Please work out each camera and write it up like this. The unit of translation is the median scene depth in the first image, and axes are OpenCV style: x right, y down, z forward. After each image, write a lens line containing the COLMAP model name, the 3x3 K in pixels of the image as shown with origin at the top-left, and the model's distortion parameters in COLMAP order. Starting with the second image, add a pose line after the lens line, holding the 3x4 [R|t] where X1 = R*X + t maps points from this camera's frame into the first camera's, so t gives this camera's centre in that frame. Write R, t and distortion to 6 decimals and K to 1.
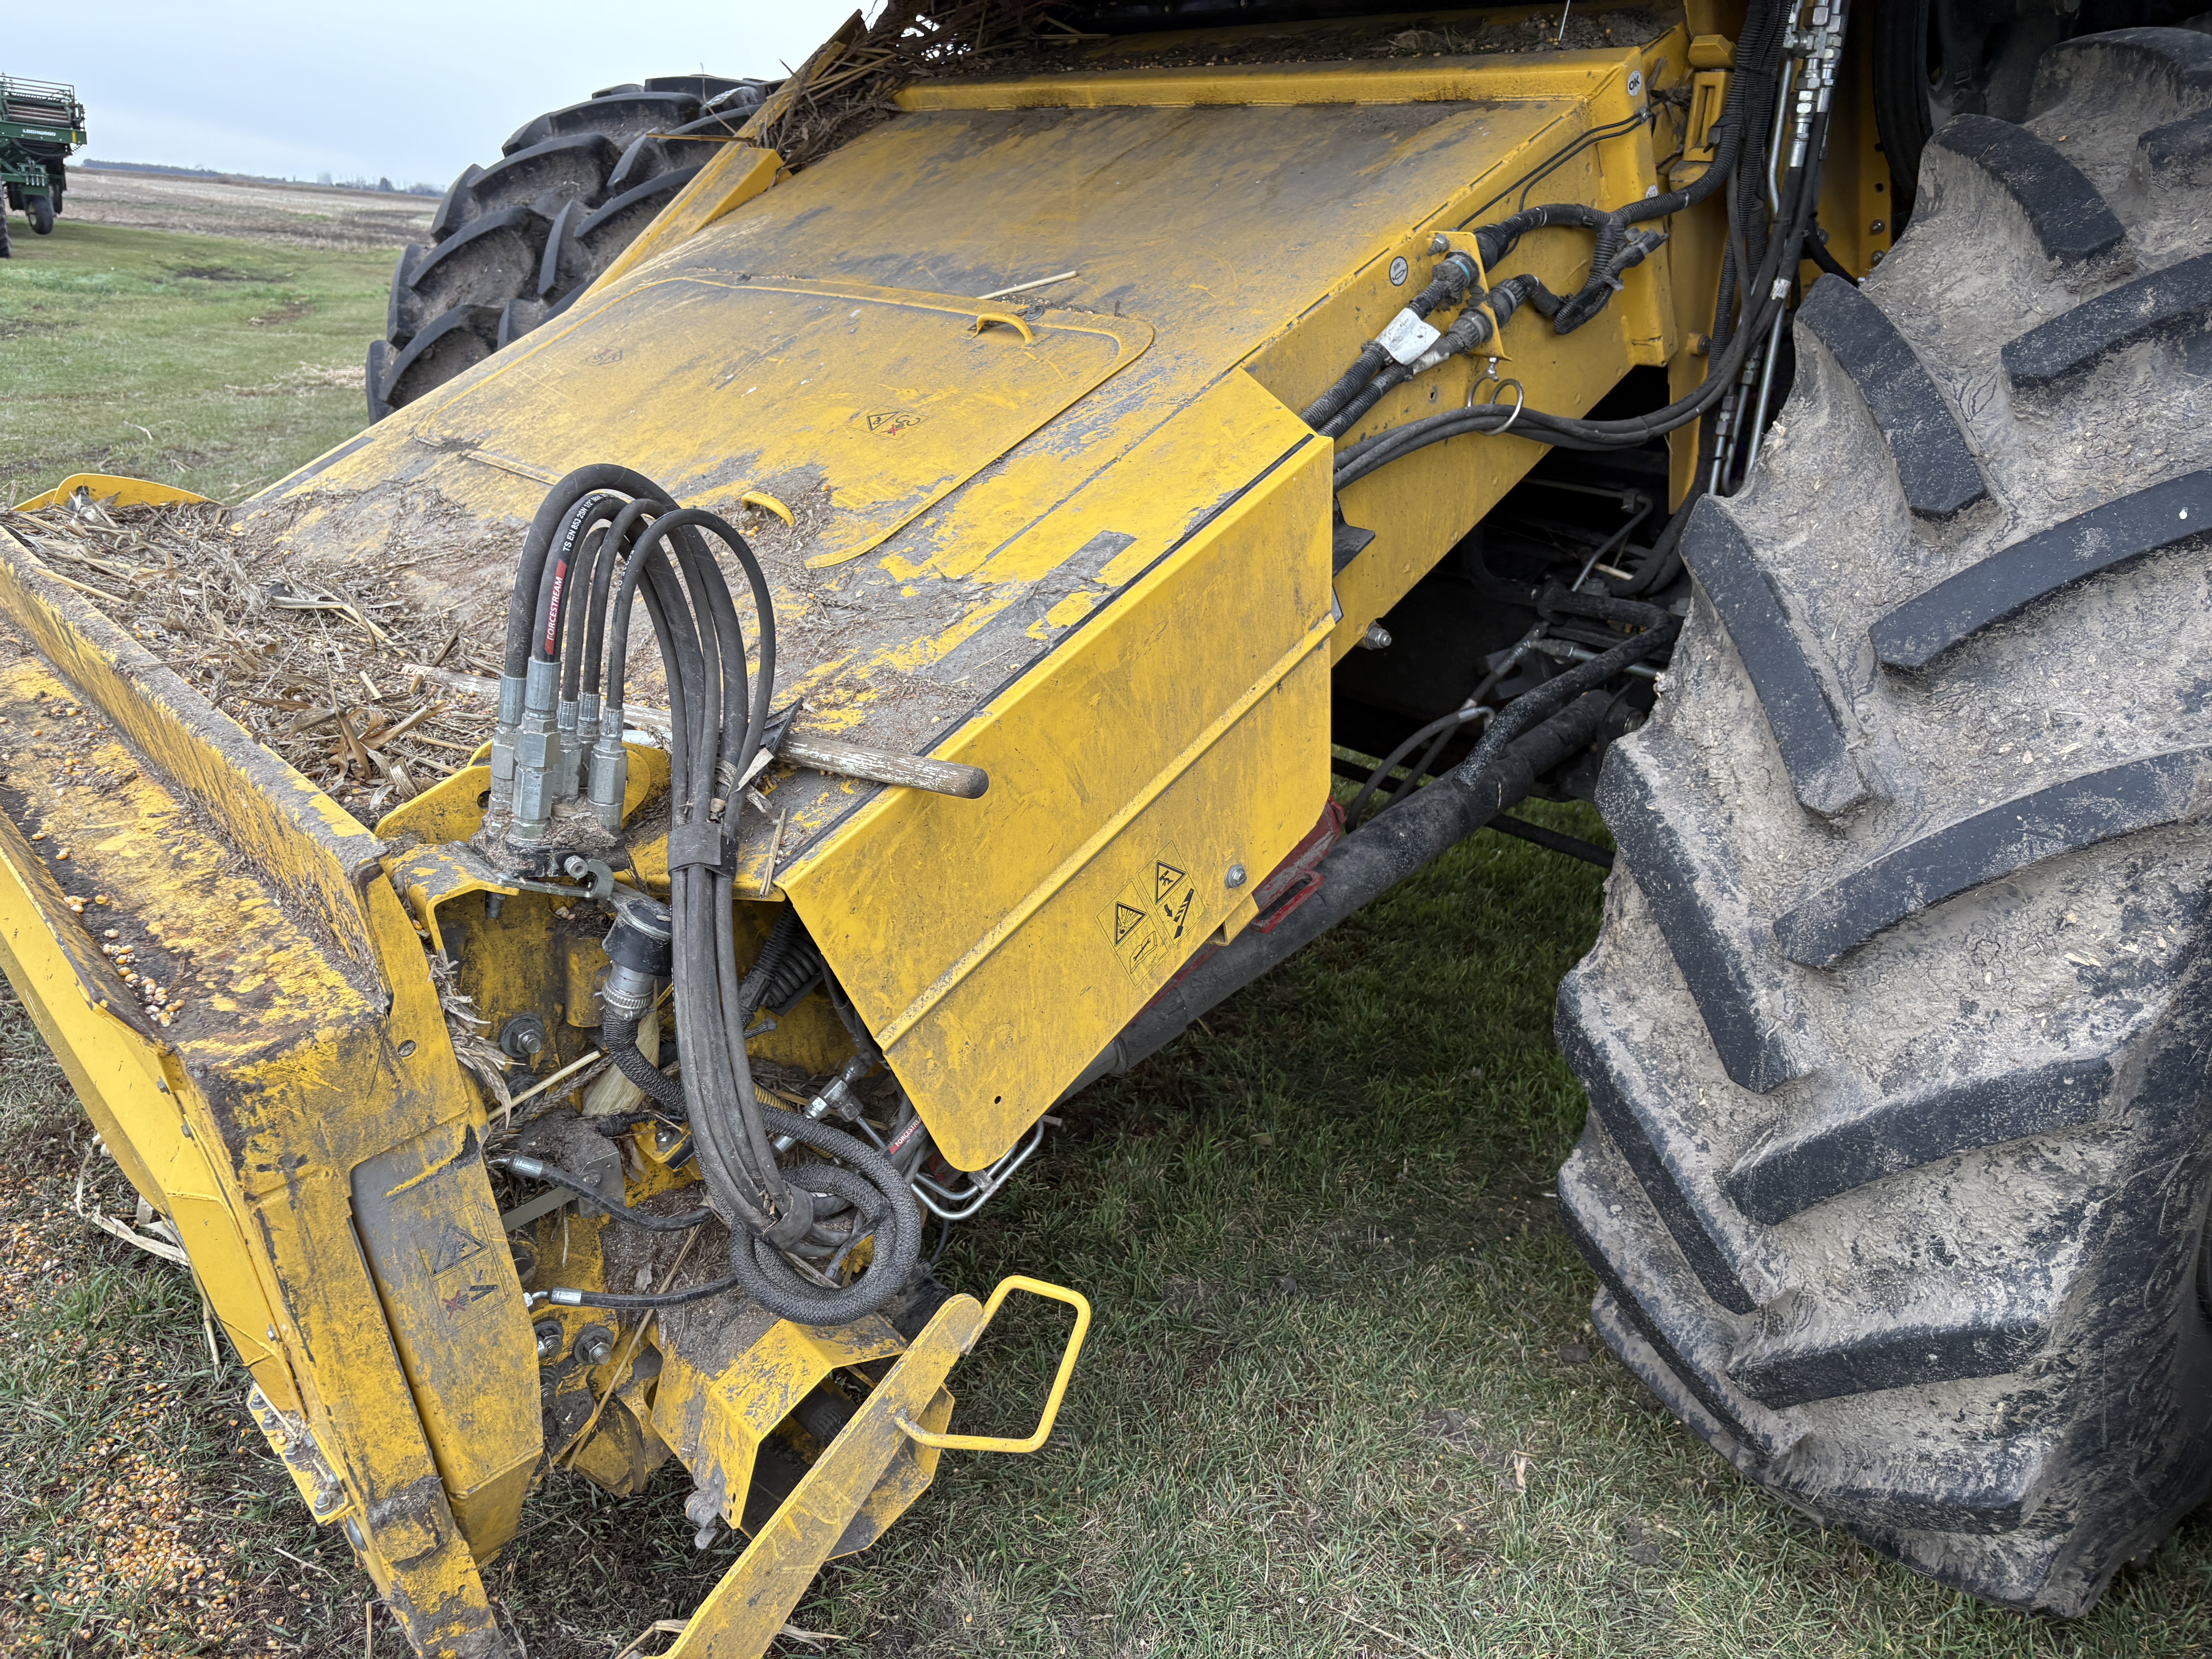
lens RADIAL K [[1655.3, 0, 1112.9], [0, 1655.3, 830.0], [0, 0, 1]] dist [0.037795, -0.044820]
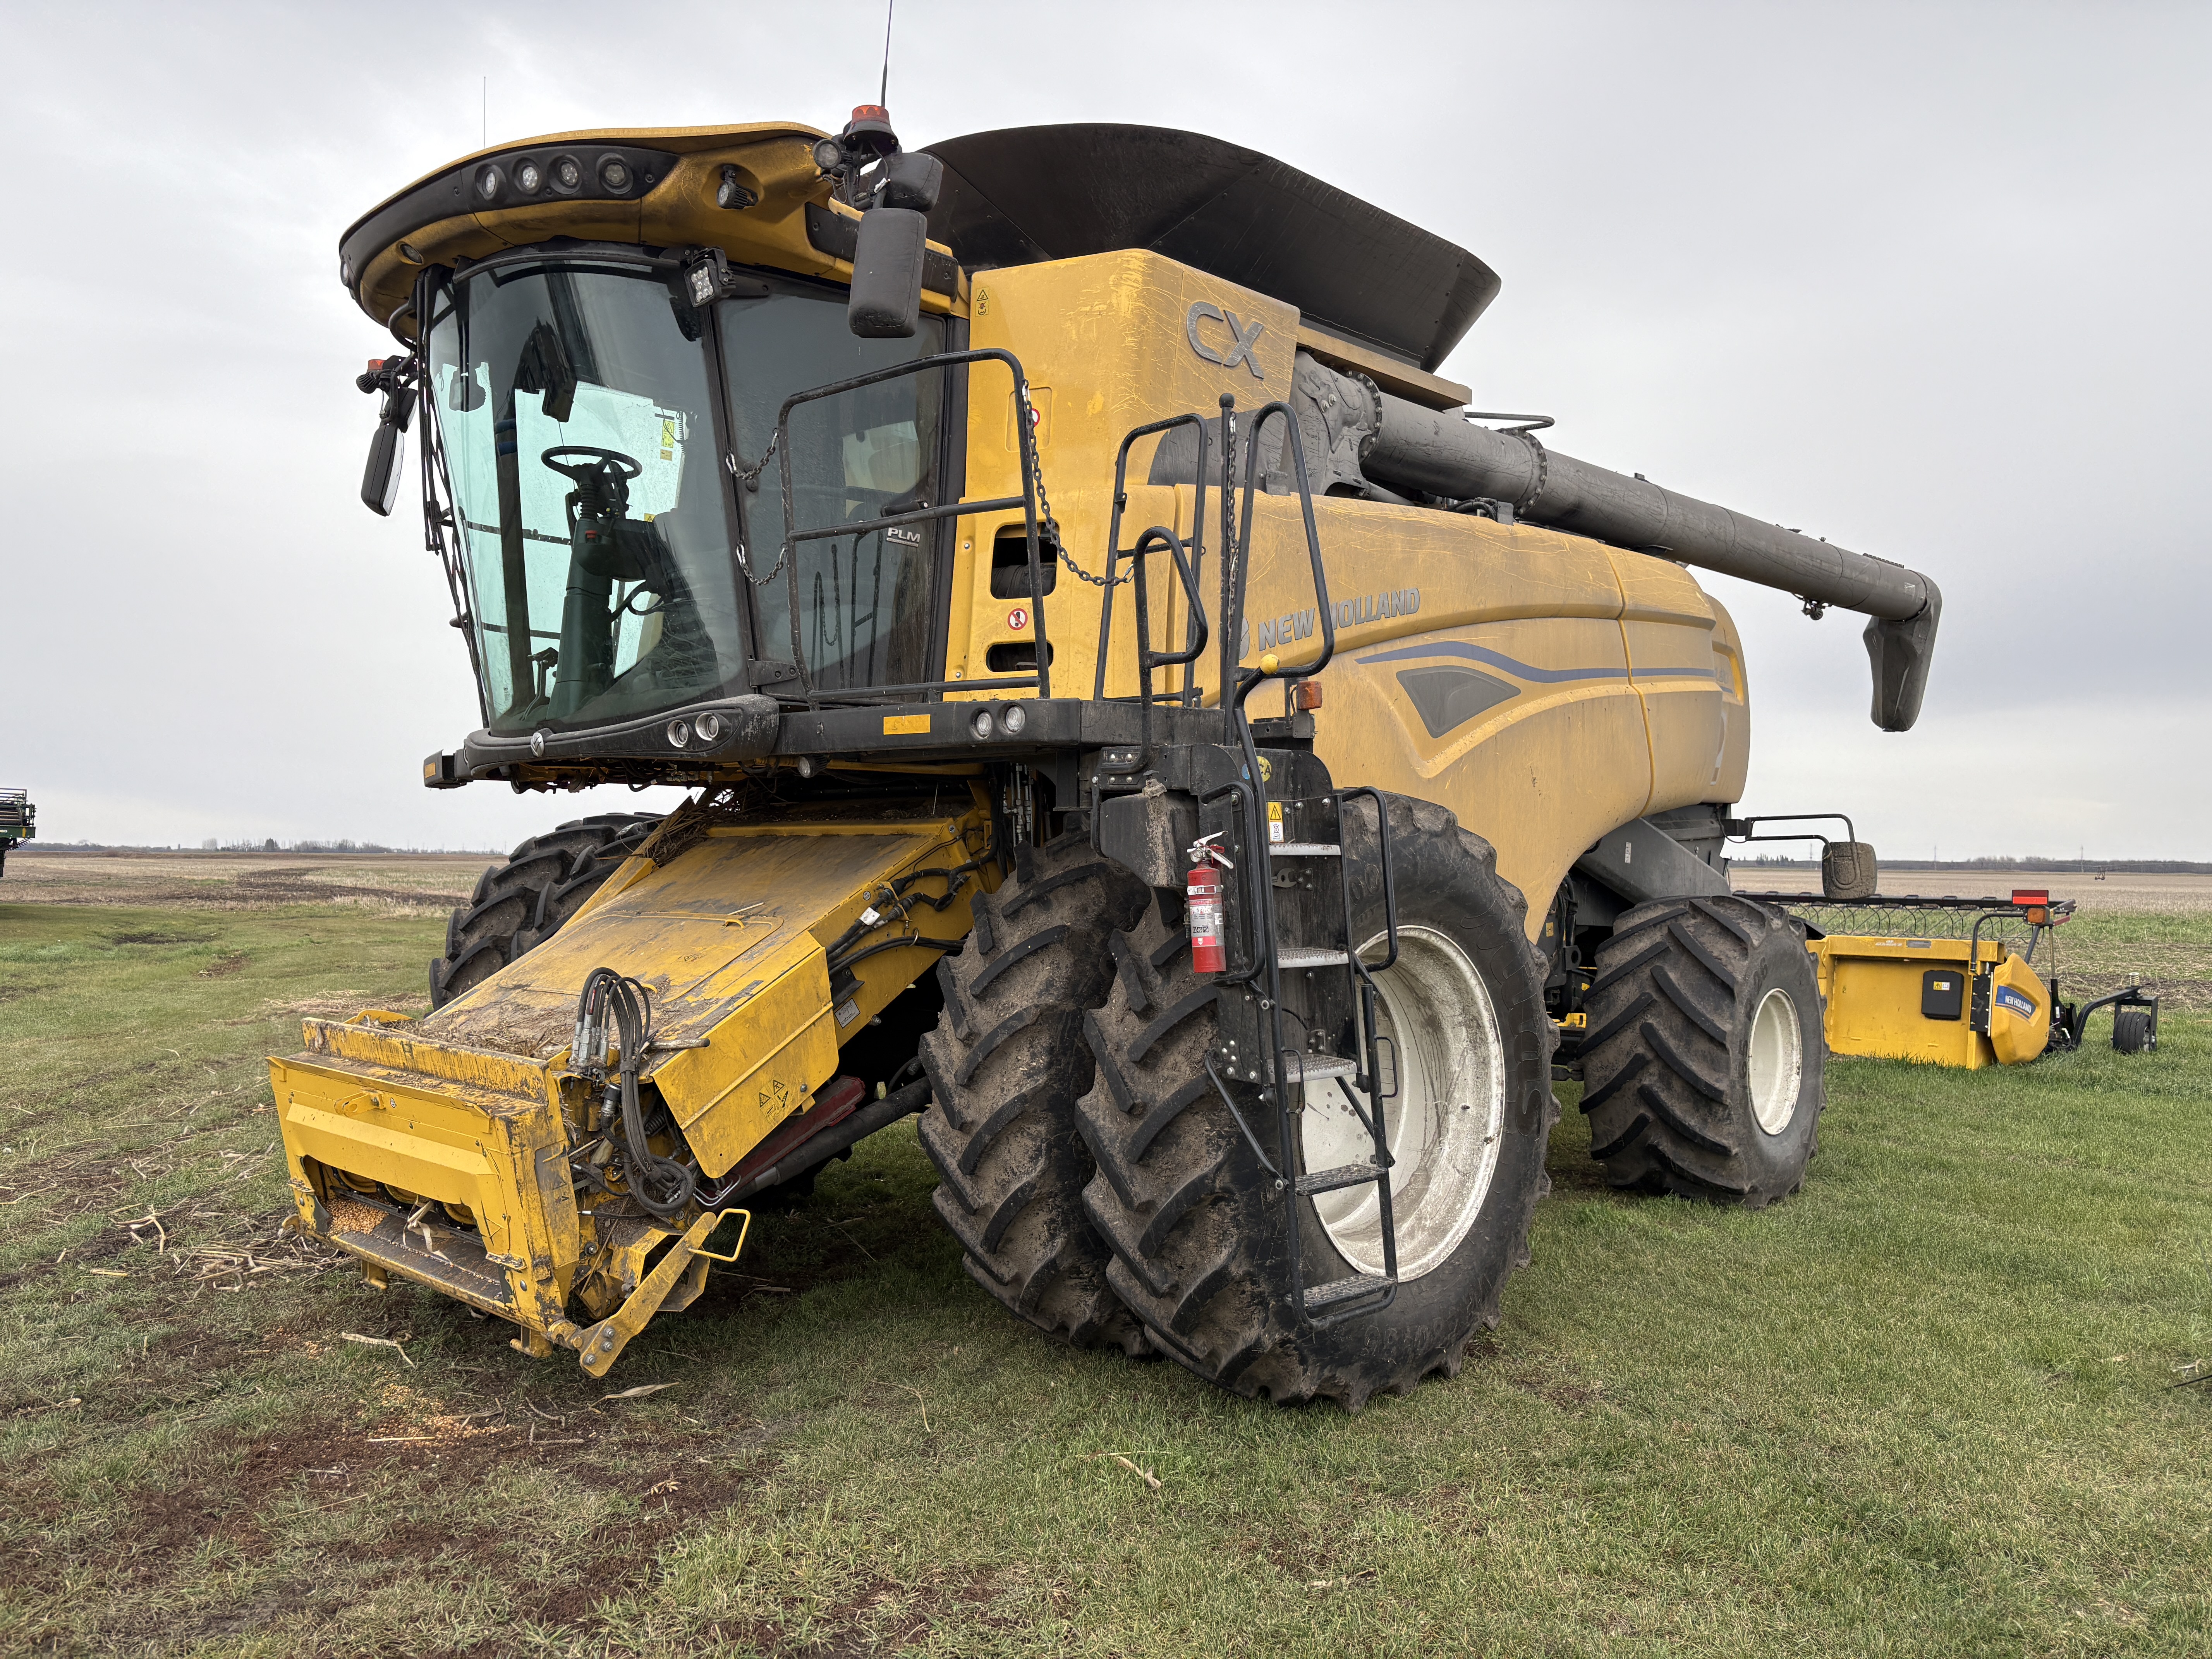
lens RADIAL K [[1655.3, 0, 1120.4], [0, 1655.3, 822.1], [0, 0, 1]] dist [0.037795, -0.044820]
pose [[0.993812, -0.070090, 0.086171, 0.442012], [0.095425, 0.935797, -0.339378, 0.689235], [-0.056852, 0.345501, 0.936695, -2.157904]]
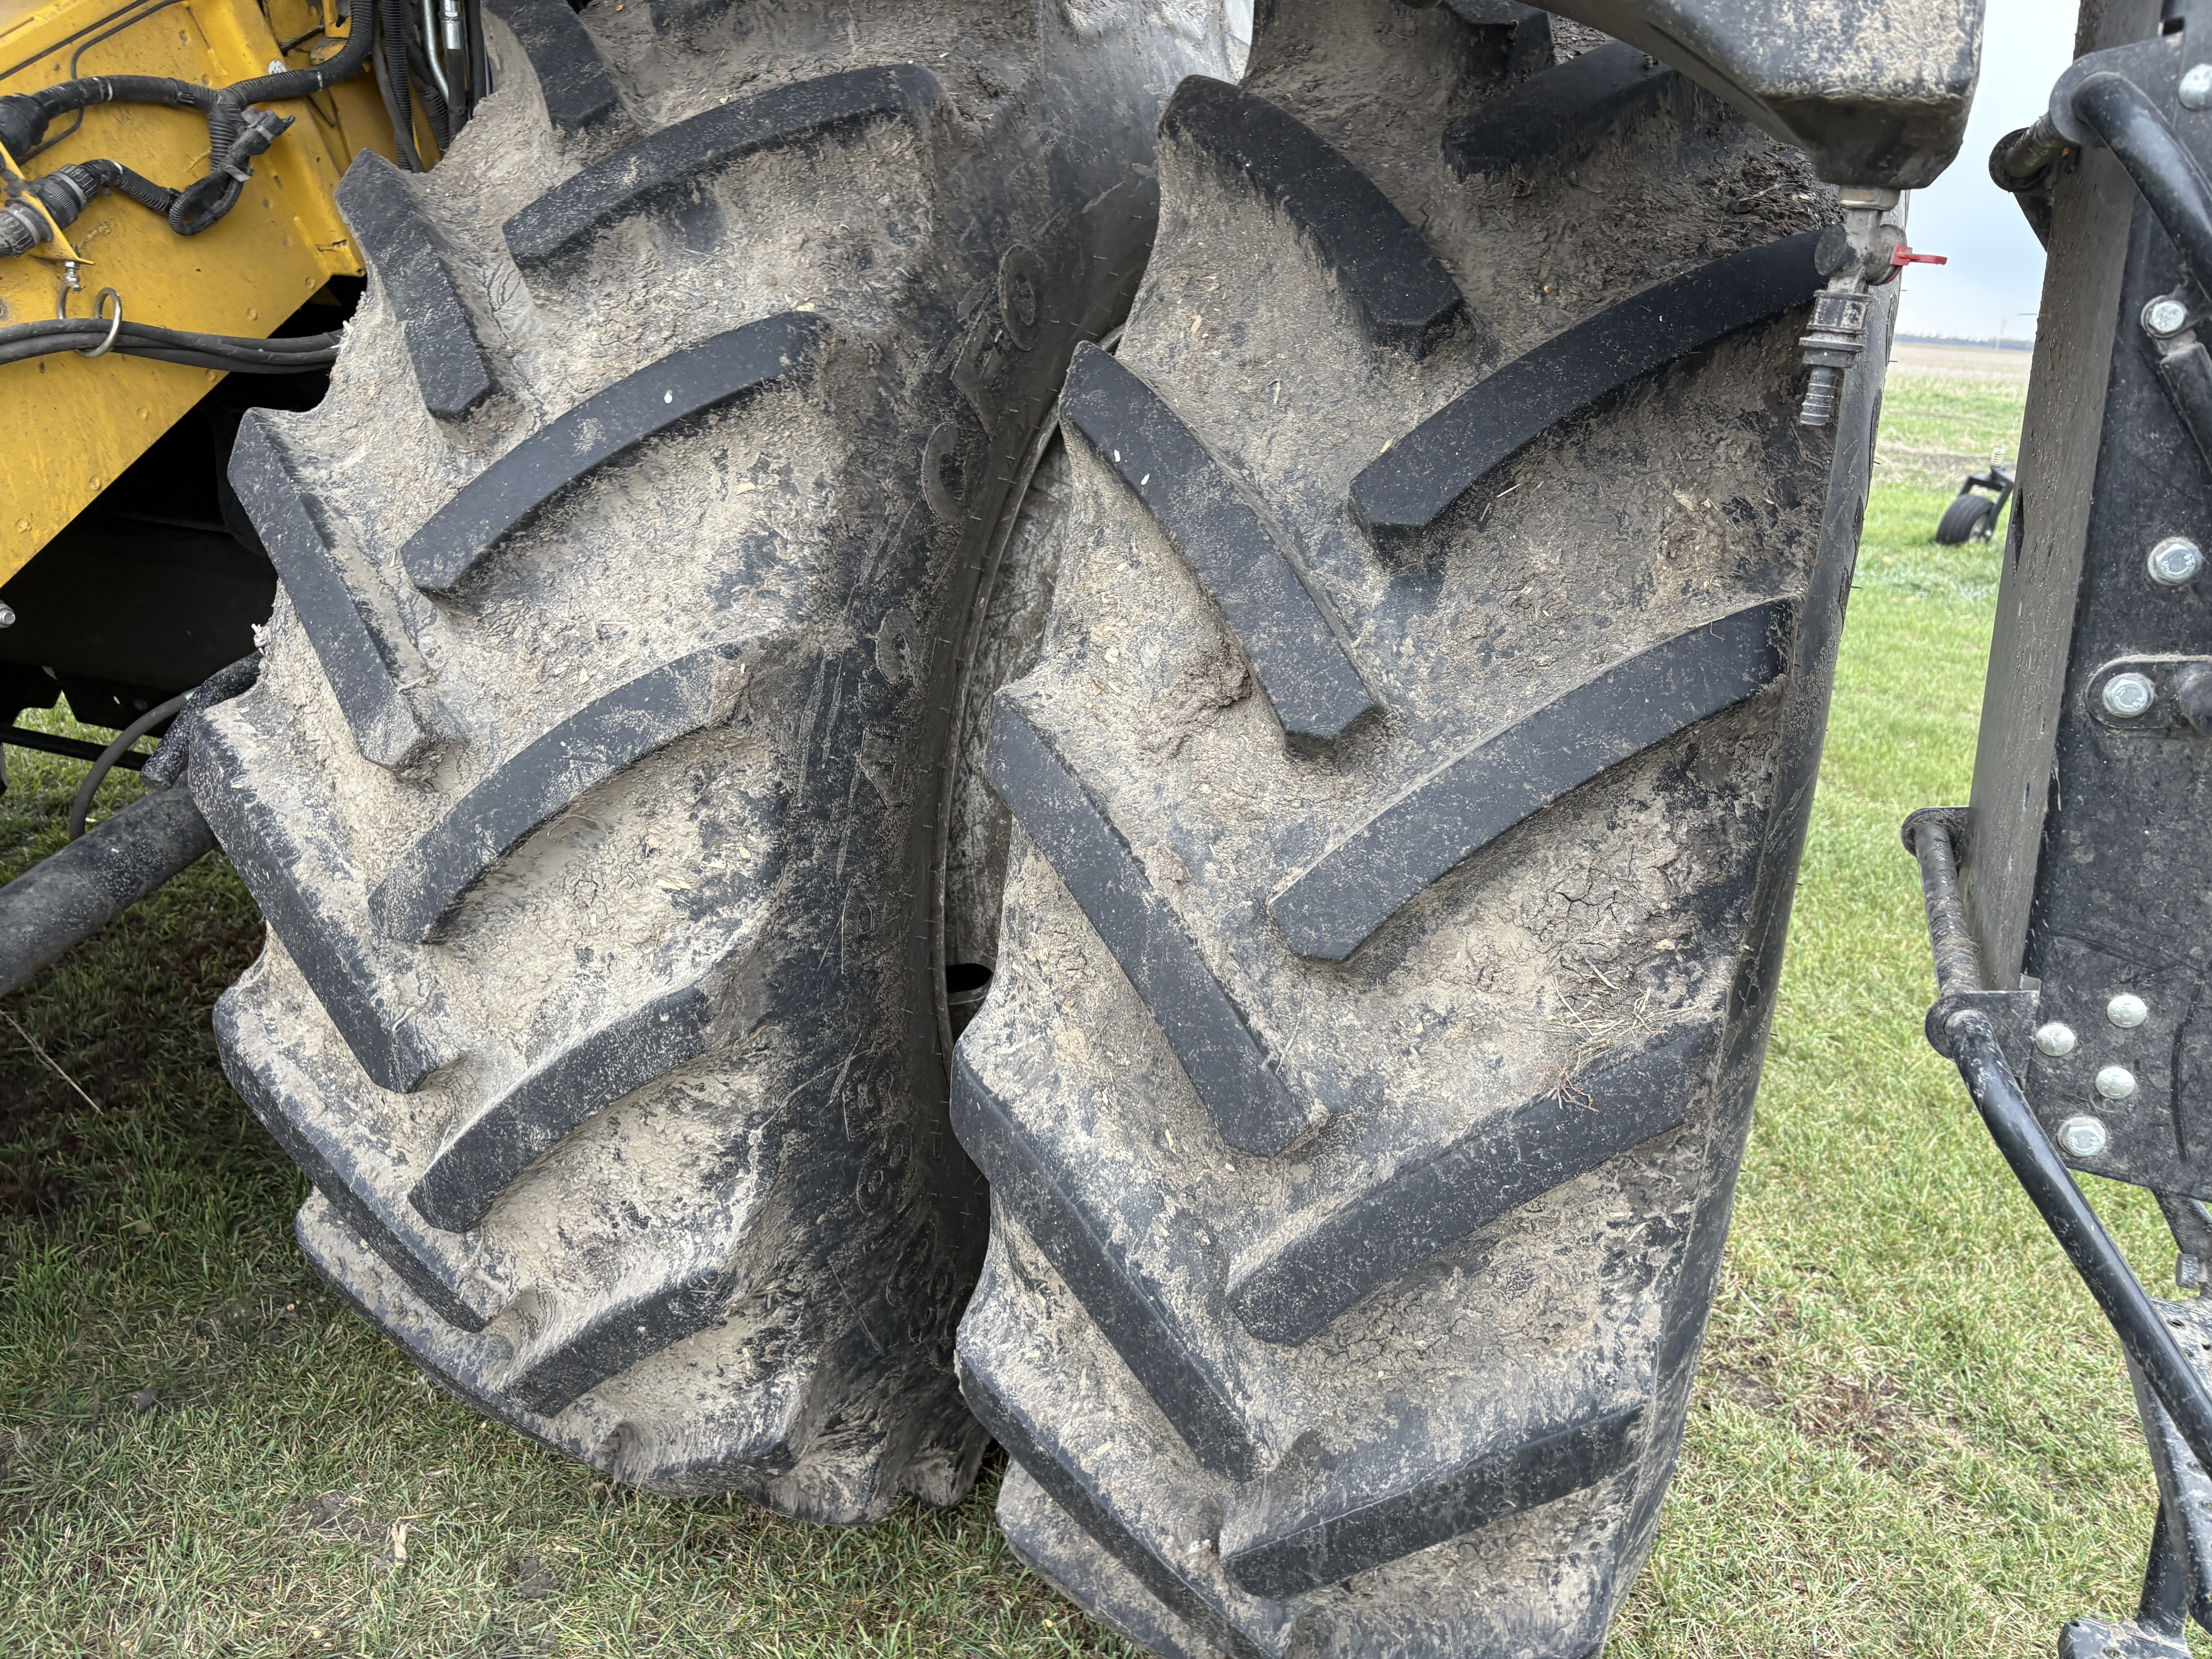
lens RADIAL K [[1655.3, 0, 1114.5], [0, 1655.3, 838.3], [0, 0, 1]] dist [0.037795, -0.044820]
pose [[0.881627, -0.164060, 0.442513, 0.334236], [0.151392, 0.986395, 0.064080, 0.025558], [-0.447005, 0.010498, 0.894470, 0.049648]]
